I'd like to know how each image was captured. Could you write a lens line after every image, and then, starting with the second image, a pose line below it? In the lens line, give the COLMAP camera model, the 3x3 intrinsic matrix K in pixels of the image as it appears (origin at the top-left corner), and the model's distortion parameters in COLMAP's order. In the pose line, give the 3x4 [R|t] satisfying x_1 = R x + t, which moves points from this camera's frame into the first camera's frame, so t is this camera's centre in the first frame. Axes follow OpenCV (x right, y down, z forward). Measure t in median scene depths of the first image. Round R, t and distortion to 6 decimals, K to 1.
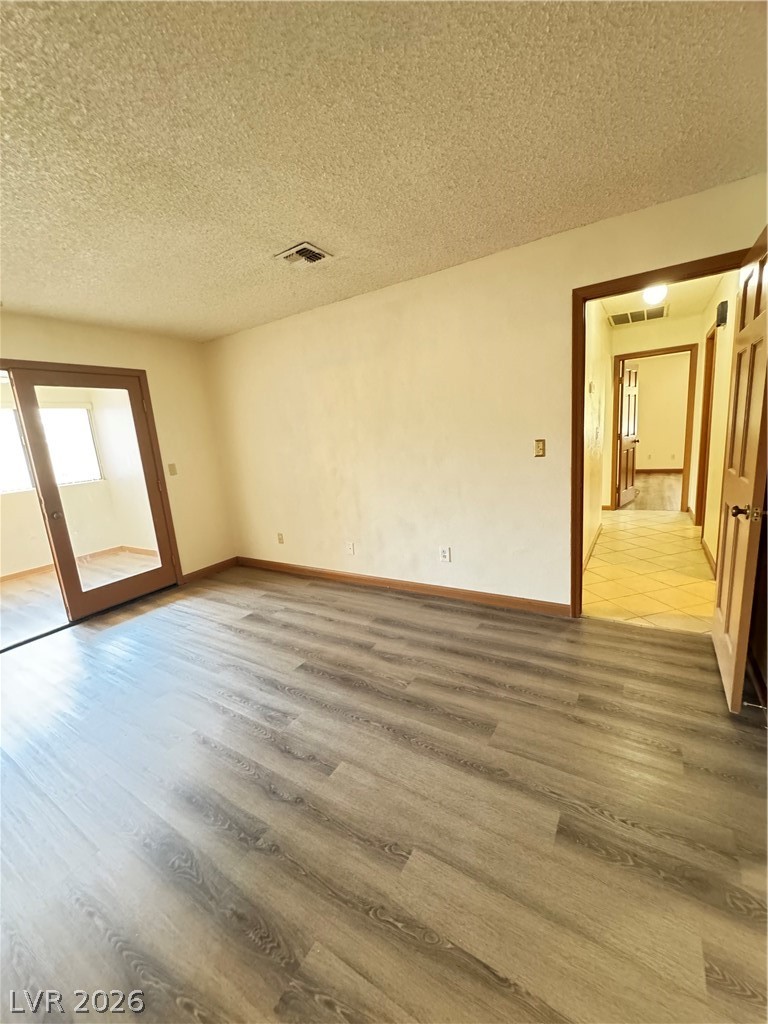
lens RADIAL K [[409.1, 0, 382.9], [0, 409.1, 511.8], [0, 0, 1]] dist [-0.003713, 0.000759]
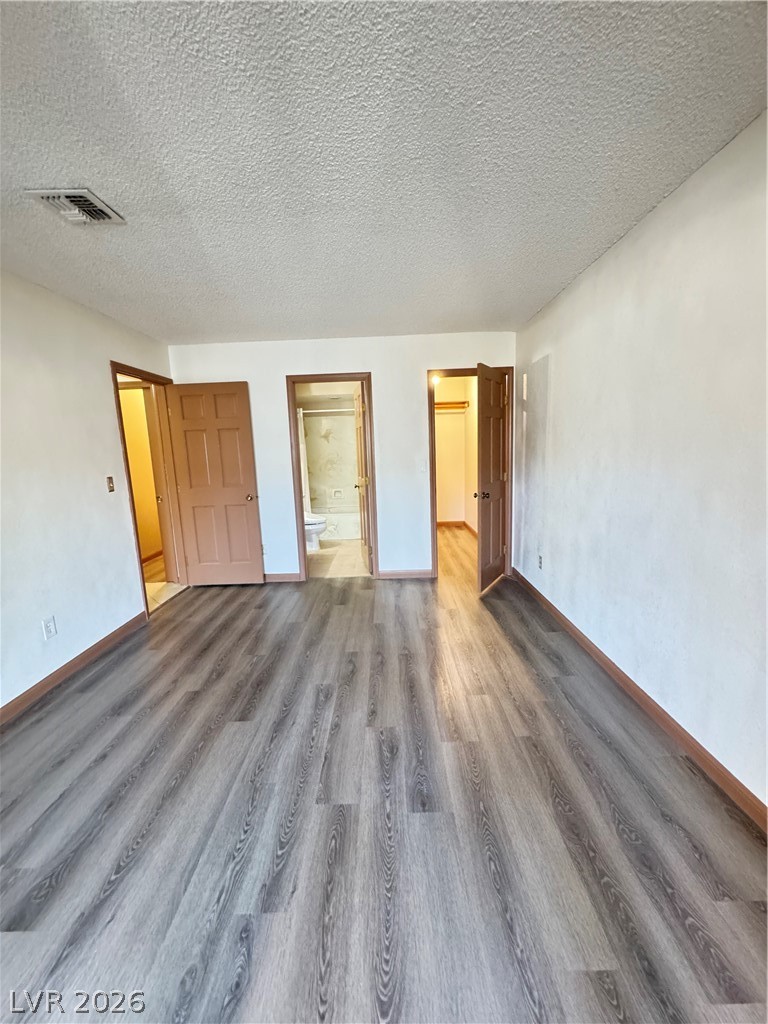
lens RADIAL K [[409.1, 0, 383.6], [0, 409.1, 513.1], [0, 0, 1]] dist [-0.003713, 0.000759]
pose [[-0.525450, -0.037059, 0.850017, -1.084571], [0.241687, 0.951394, 0.190881, -0.124984], [-0.815775, 0.305737, -0.490954, 1.069795]]
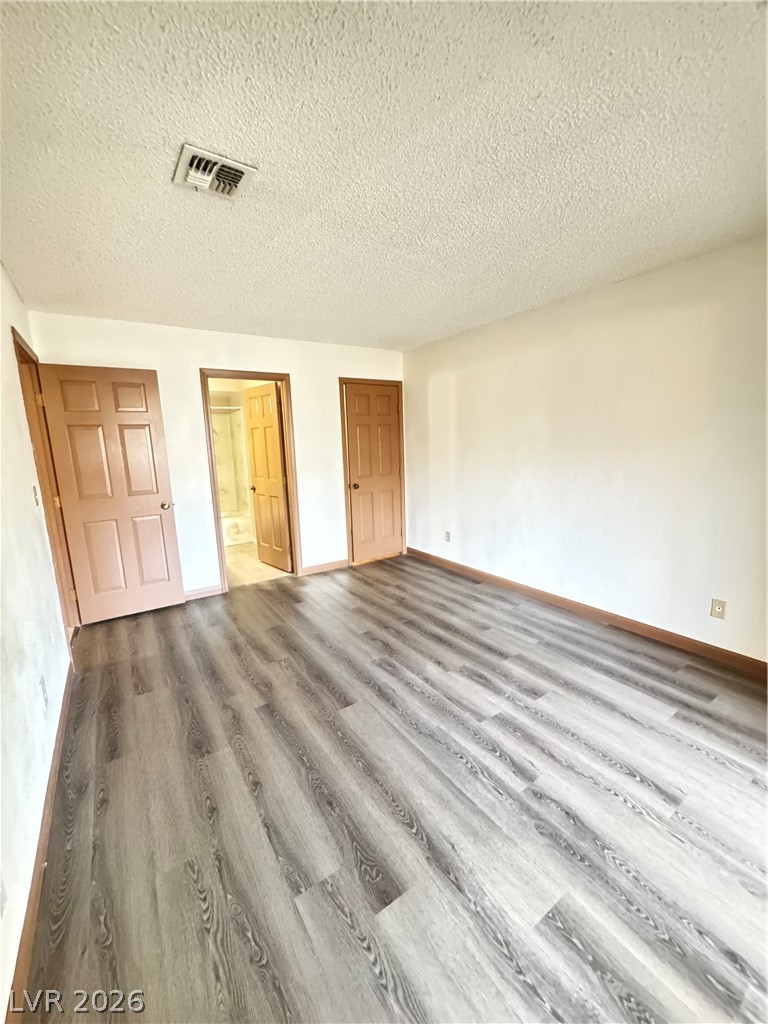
lens RADIAL K [[409.1, 0, 383.5], [0, 409.1, 514.3], [0, 0, 1]] dist [-0.003713, 0.000759]
pose [[-0.908821, 0.034932, 0.415722, -0.671558], [0.180259, 0.931548, 0.315793, -0.283028], [-0.376233, 0.361937, -0.852907, 1.616878]]
